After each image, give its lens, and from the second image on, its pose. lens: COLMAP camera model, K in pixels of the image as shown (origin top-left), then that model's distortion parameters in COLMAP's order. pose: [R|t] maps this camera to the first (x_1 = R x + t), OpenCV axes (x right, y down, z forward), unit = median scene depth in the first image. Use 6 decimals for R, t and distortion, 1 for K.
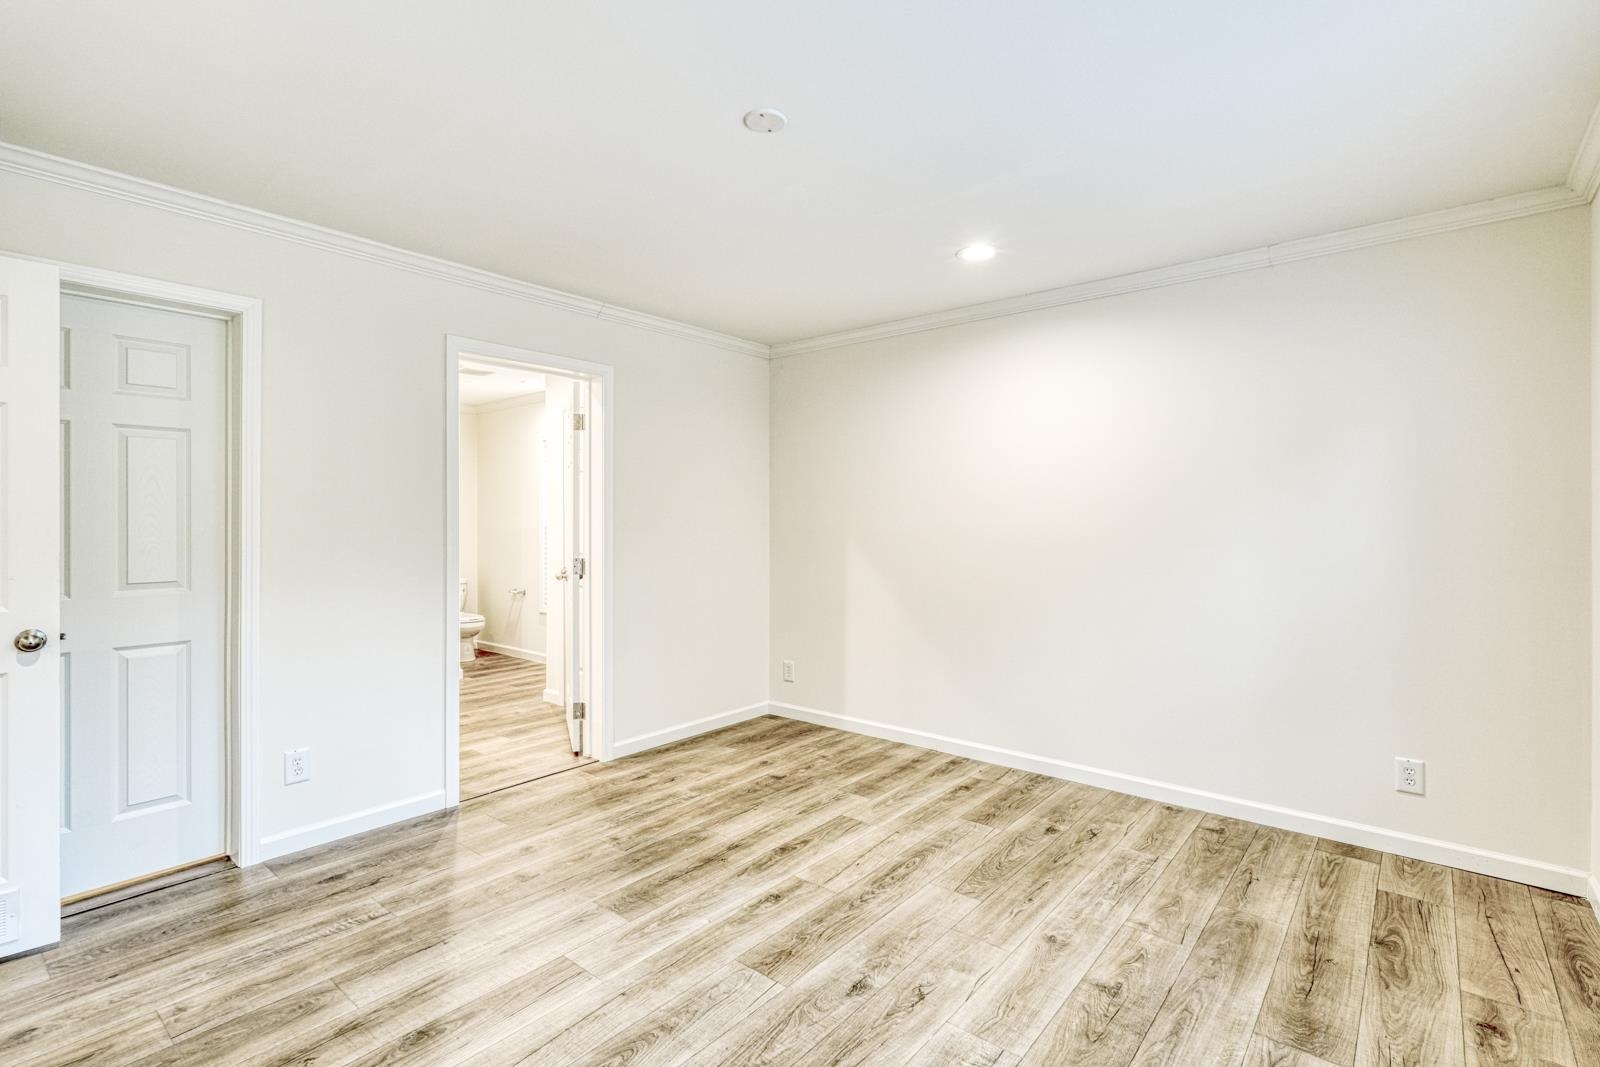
lens RADIAL K [[747.5, 0, 804.8], [0, 747.5, 552.4], [0, 0, 1]] dist [0.004676, 0.000323]
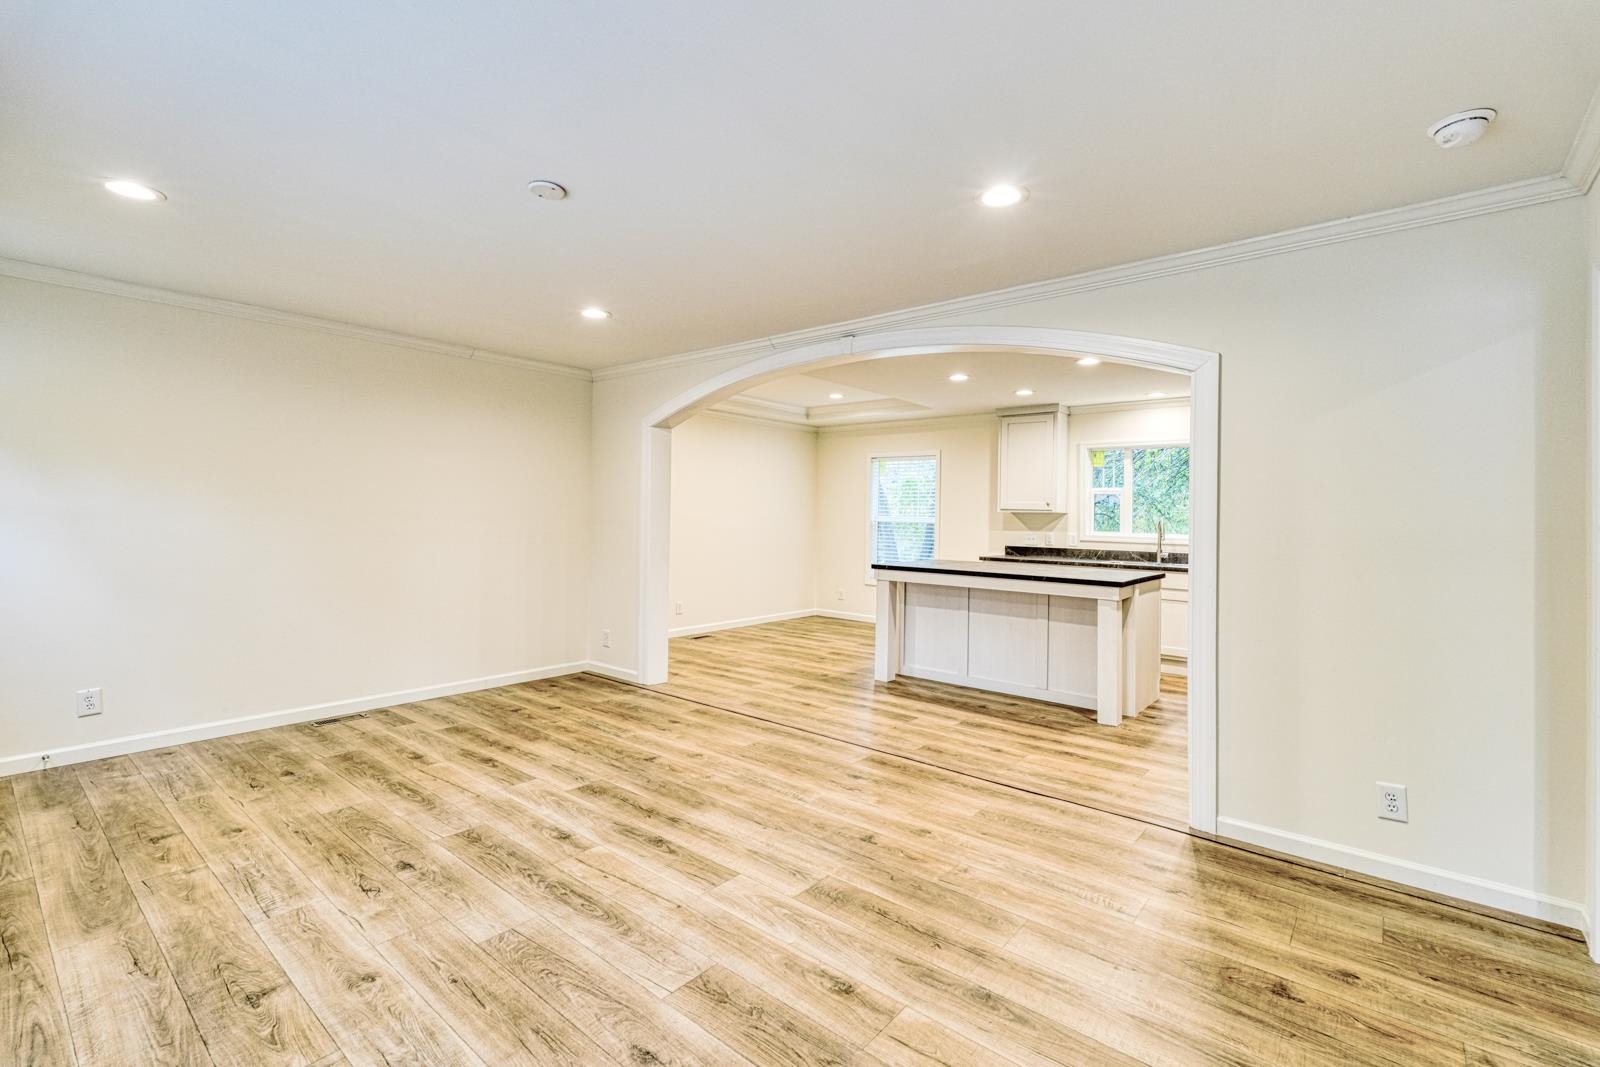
lens RADIAL K [[702.6, 0, 795.5], [0, 702.6, 454.7], [0, 0, 1]] dist [0.003045, 0.000210]
pose [[-0.006159, -0.090066, -0.995917, 0.937169], [-0.055248, 0.994445, -0.089591, -0.043859], [0.998454, 0.054471, -0.011101, 1.139406]]
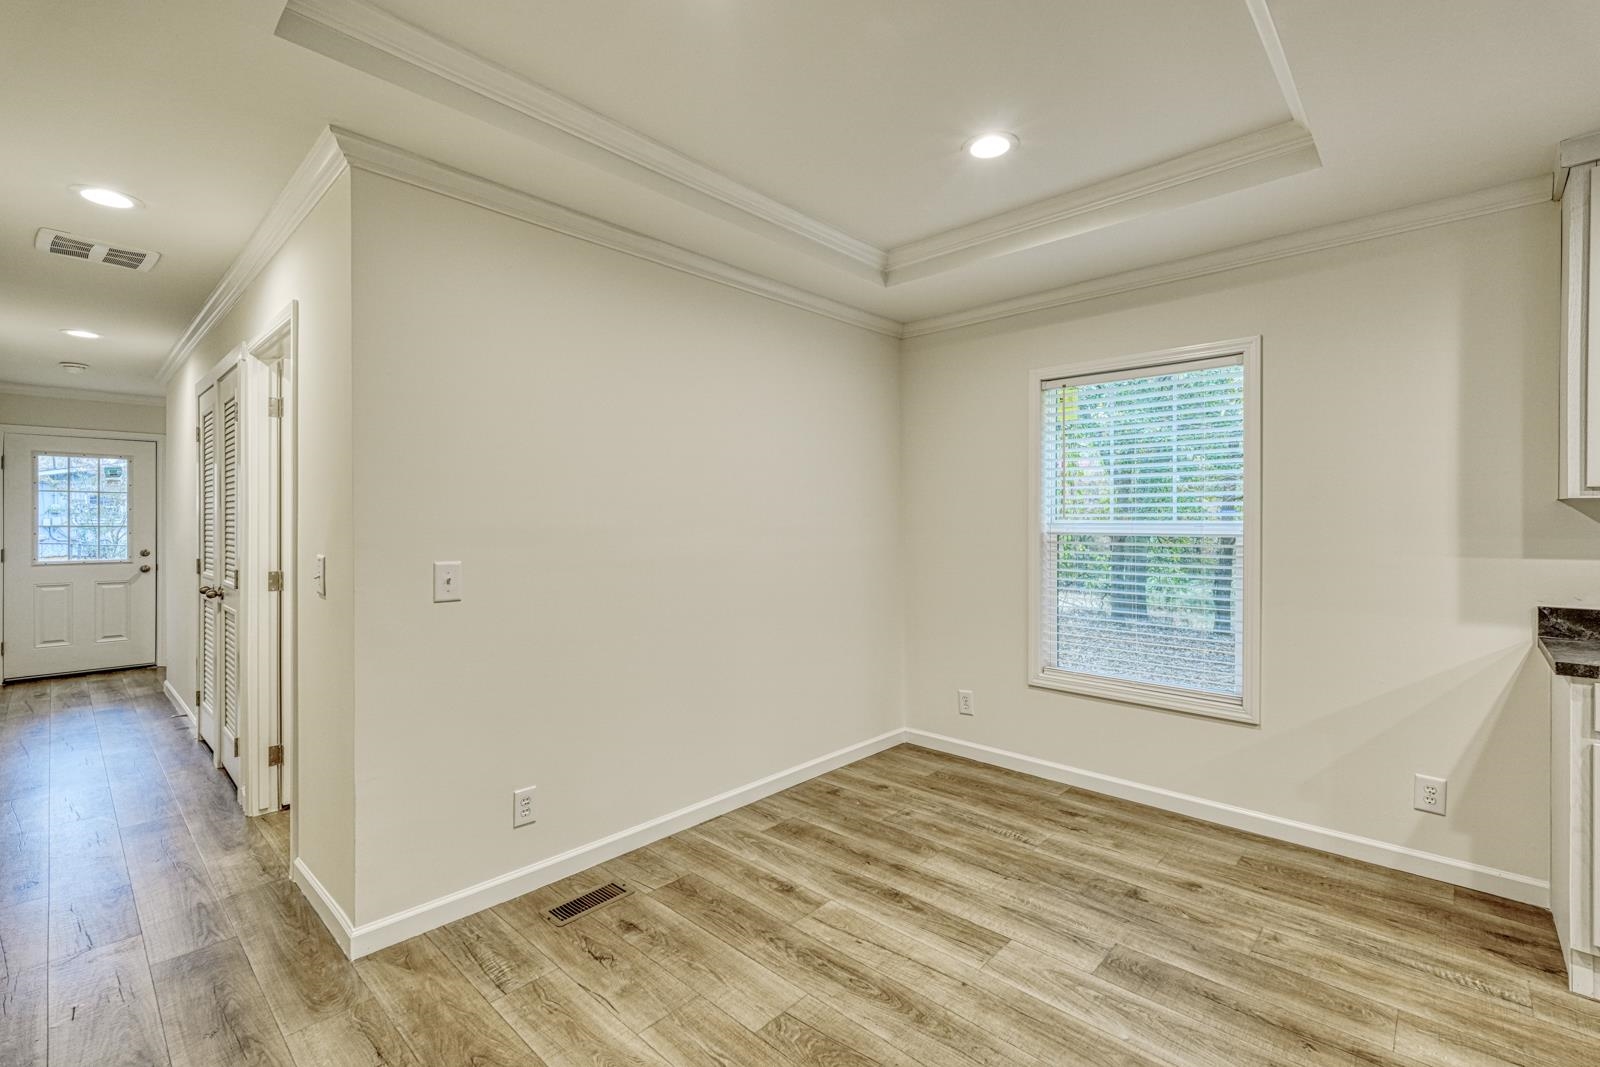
lens RADIAL K [[702.6, 0, 811.8], [0, 702.6, 579.5], [0, 0, 1]] dist [0.003045, 0.000210]
pose [[-0.051276, 0.080588, -0.995428, 0.761331], [-0.039166, 0.995810, 0.082636, -0.041409], [0.997916, 0.043224, -0.047905, 0.903953]]
